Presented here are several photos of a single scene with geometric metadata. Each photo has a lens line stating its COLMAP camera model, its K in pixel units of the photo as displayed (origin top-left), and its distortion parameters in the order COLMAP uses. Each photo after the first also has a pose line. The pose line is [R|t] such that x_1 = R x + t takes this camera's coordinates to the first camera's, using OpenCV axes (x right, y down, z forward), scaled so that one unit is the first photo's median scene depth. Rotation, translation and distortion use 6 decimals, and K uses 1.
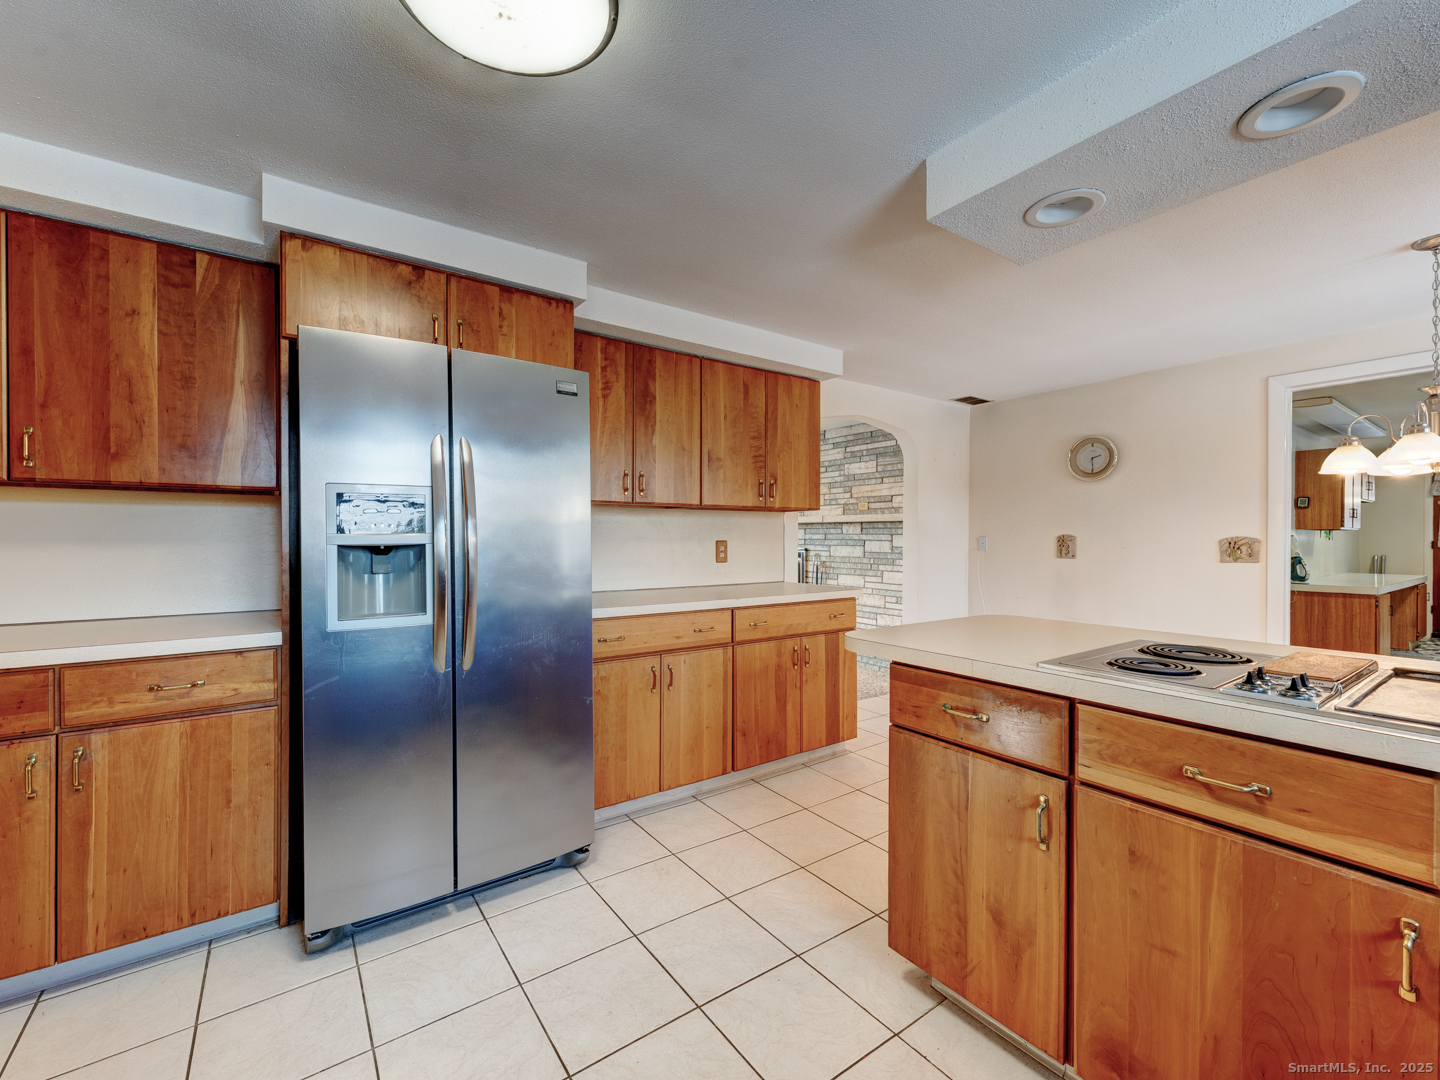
lens RADIAL K [[606.6, 0, 720.0], [0, 606.6, 540.0], [0, 0, 1]] dist [0.001715, 0.000279]
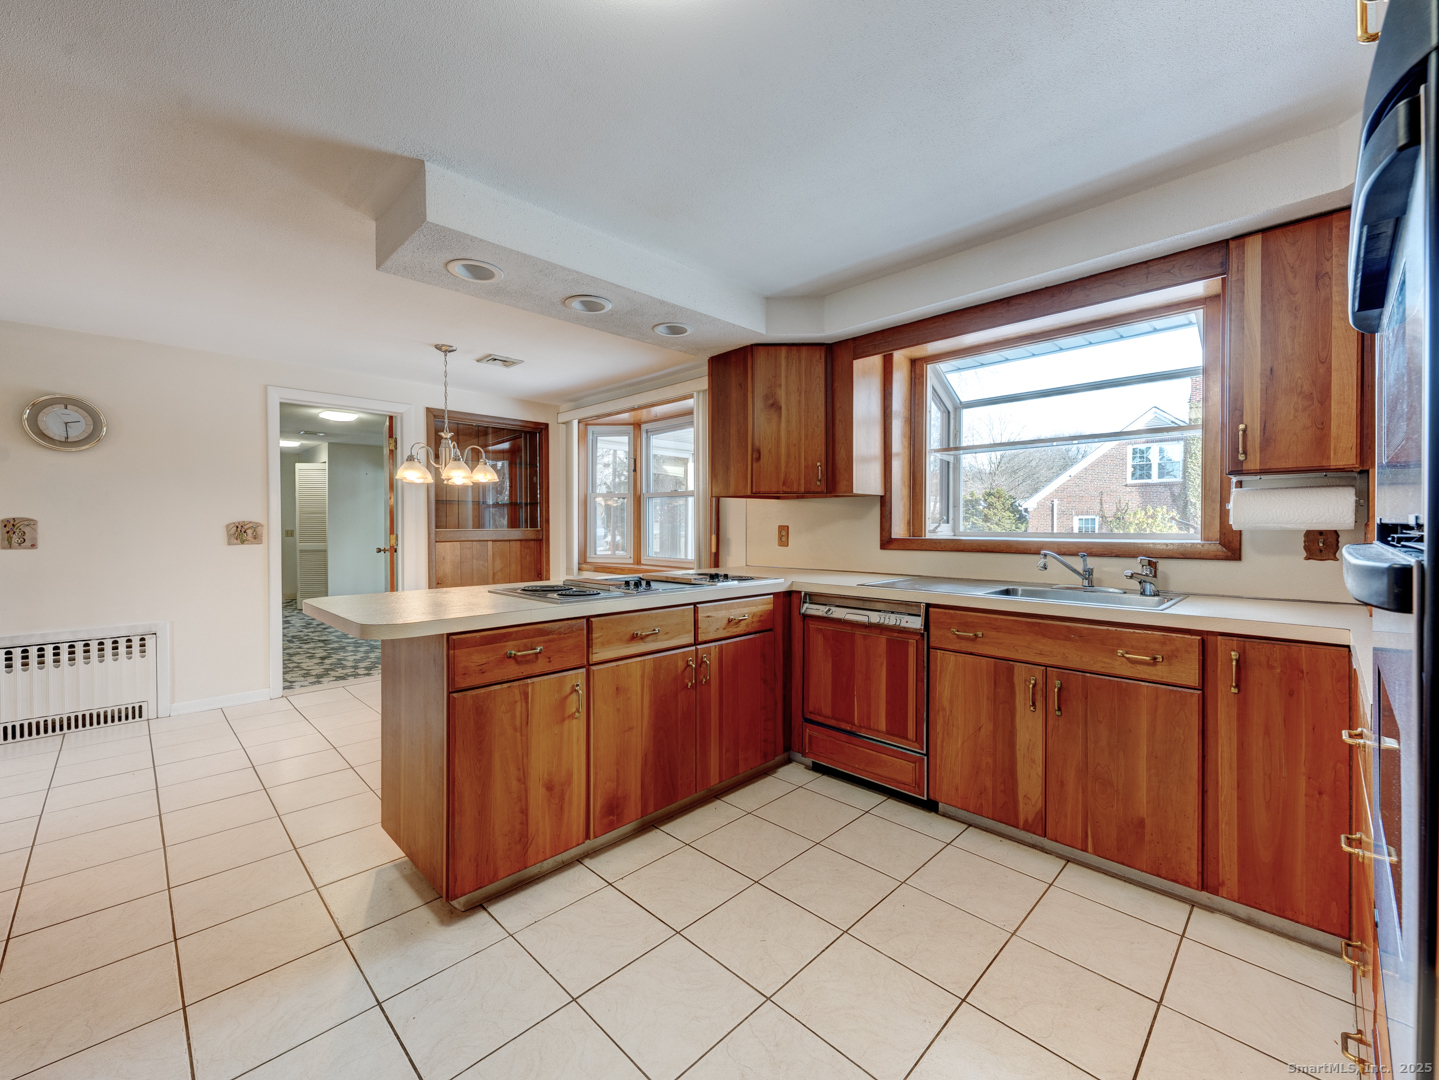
lens RADIAL K [[666.1, 0, 718.9], [0, 666.1, 525.0], [0, 0, 1]] dist [0.001260, -0.024448]
pose [[-0.214590, 0.001646, 0.976703, -1.018479], [0.005184, 0.999986, -0.000546, 0.013661], [-0.976690, 0.004946, -0.214596, 0.838340]]
